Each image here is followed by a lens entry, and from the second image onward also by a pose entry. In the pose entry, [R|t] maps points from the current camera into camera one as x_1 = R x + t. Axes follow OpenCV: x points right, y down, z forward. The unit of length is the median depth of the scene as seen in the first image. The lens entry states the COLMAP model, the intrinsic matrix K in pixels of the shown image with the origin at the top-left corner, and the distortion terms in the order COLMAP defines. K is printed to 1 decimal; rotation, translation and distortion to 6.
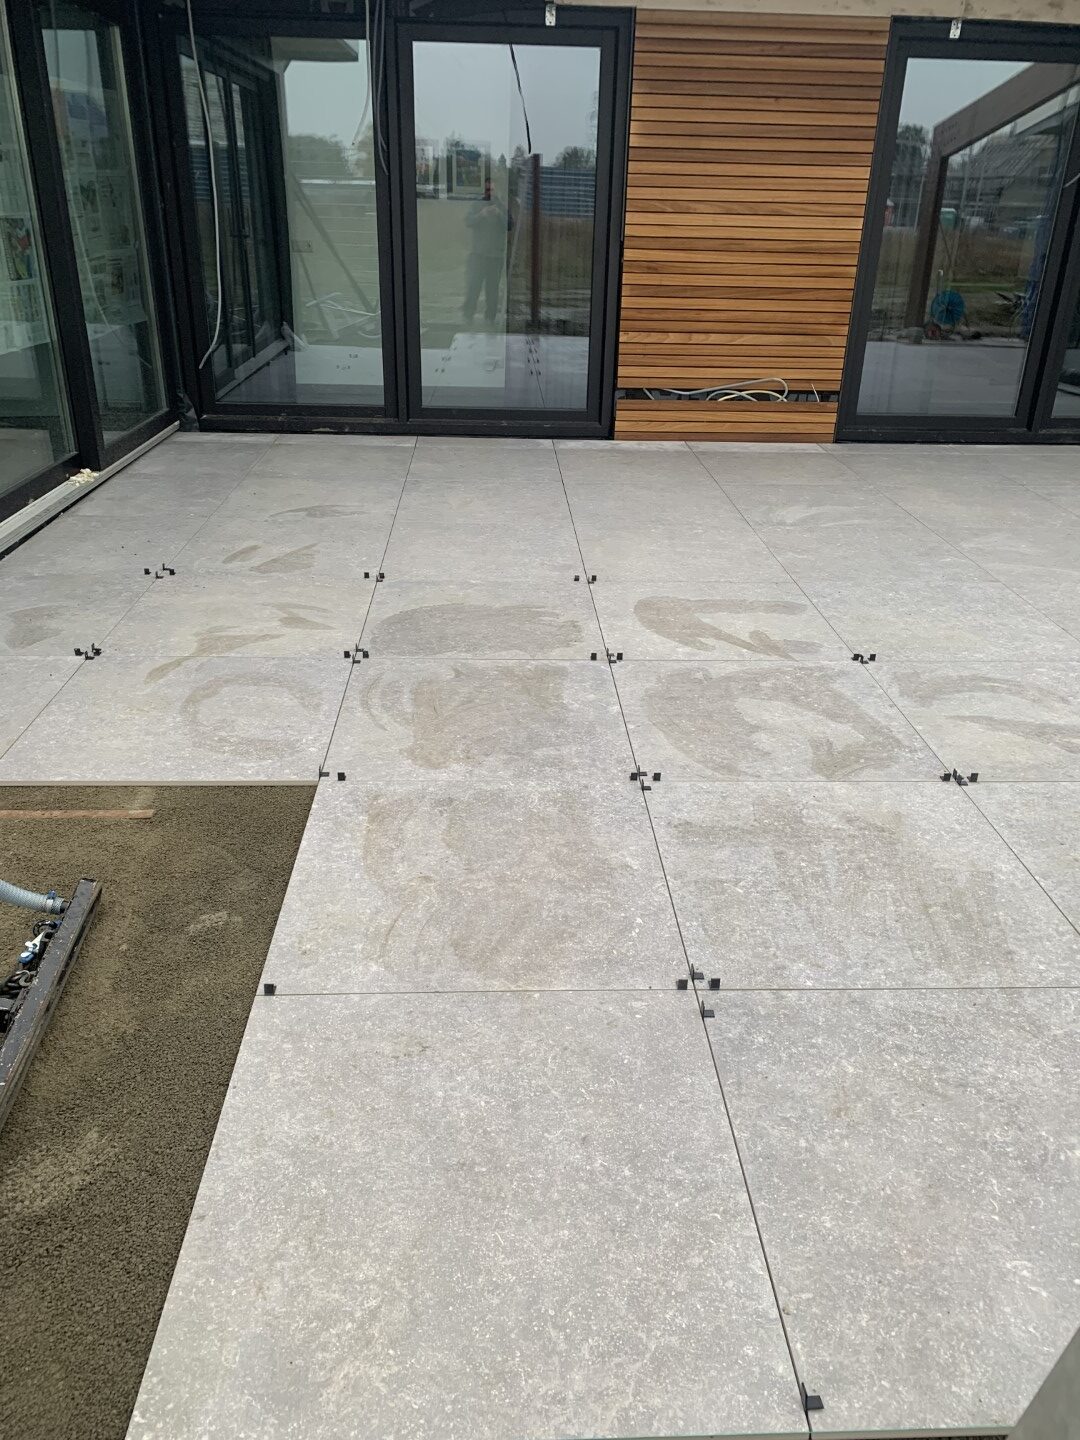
lens RADIAL K [[1093.5, 0, 539.4], [0, 1093.5, 712.2], [0, 0, 1]] dist [0.032727, -0.024868]
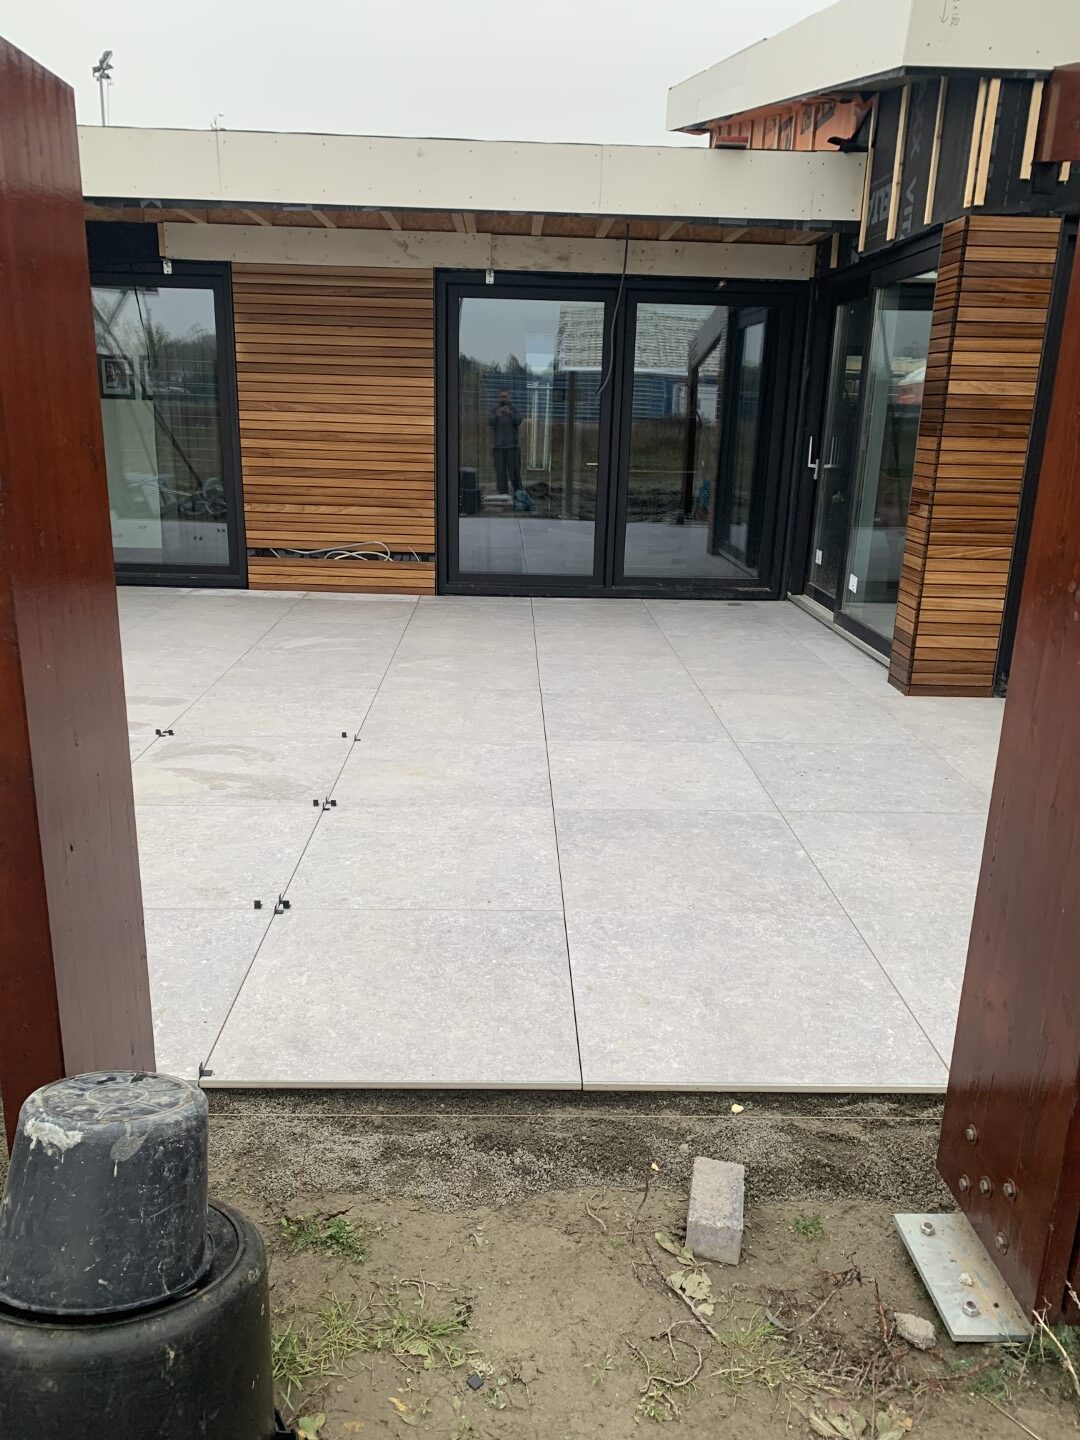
lens RADIAL K [[1093.5, 0, 539.3], [0, 1093.5, 722.9], [0, 0, 1]] dist [0.032727, -0.024868]
pose [[0.999109, 0.014229, -0.039727, 0.455356], [-0.020076, 0.988347, -0.150888, 0.073205], [0.037117, 0.151551, 0.987752, -0.157117]]
